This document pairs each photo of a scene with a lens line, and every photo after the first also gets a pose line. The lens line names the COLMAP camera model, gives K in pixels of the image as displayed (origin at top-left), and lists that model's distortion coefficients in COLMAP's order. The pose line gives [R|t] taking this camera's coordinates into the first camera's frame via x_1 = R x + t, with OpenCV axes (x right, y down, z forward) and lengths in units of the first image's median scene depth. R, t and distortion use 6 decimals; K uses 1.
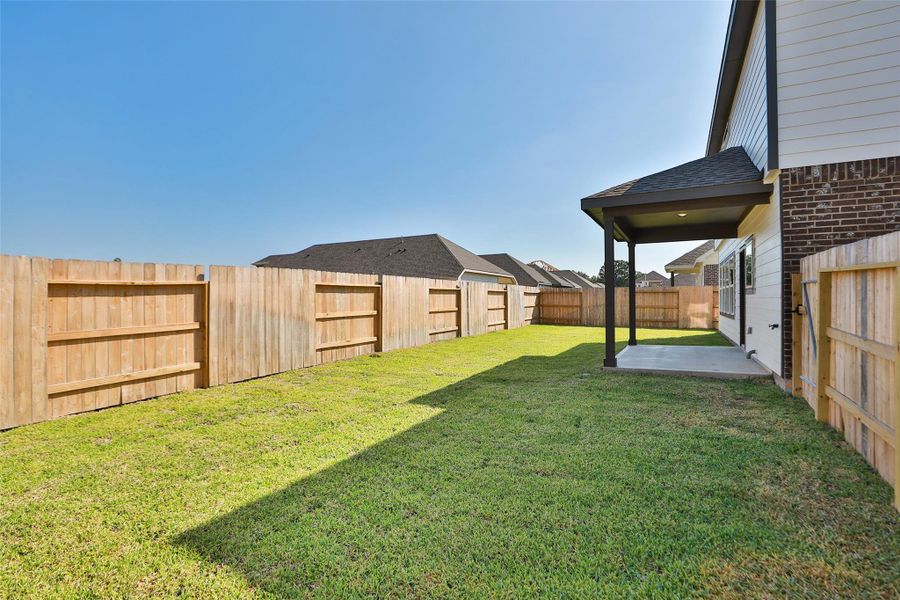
lens RADIAL K [[415.0, 0, 450.0], [0, 415.0, 300.0], [0, 0, 1]] dist [-0.000951, -0.000143]
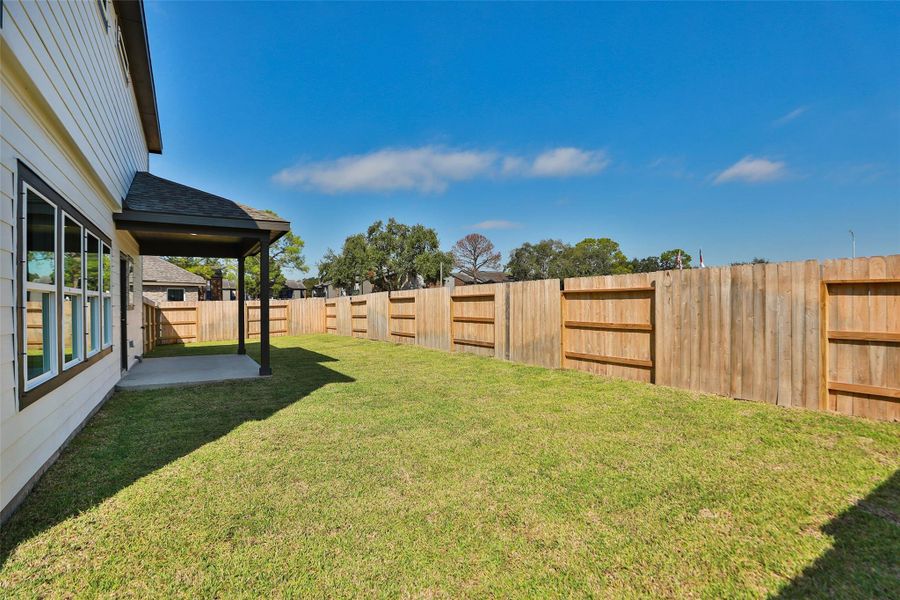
lens RADIAL K [[422.3, 0, 432.0], [0, 422.3, 302.8], [0, 0, 1]] dist [0.001535, 0.000061]
pose [[-0.507005, 0.009341, -0.861892, 0.734379], [0.012418, 0.999917, 0.003532, -0.014001], [0.861853, -0.008912, -0.507079, 1.256337]]
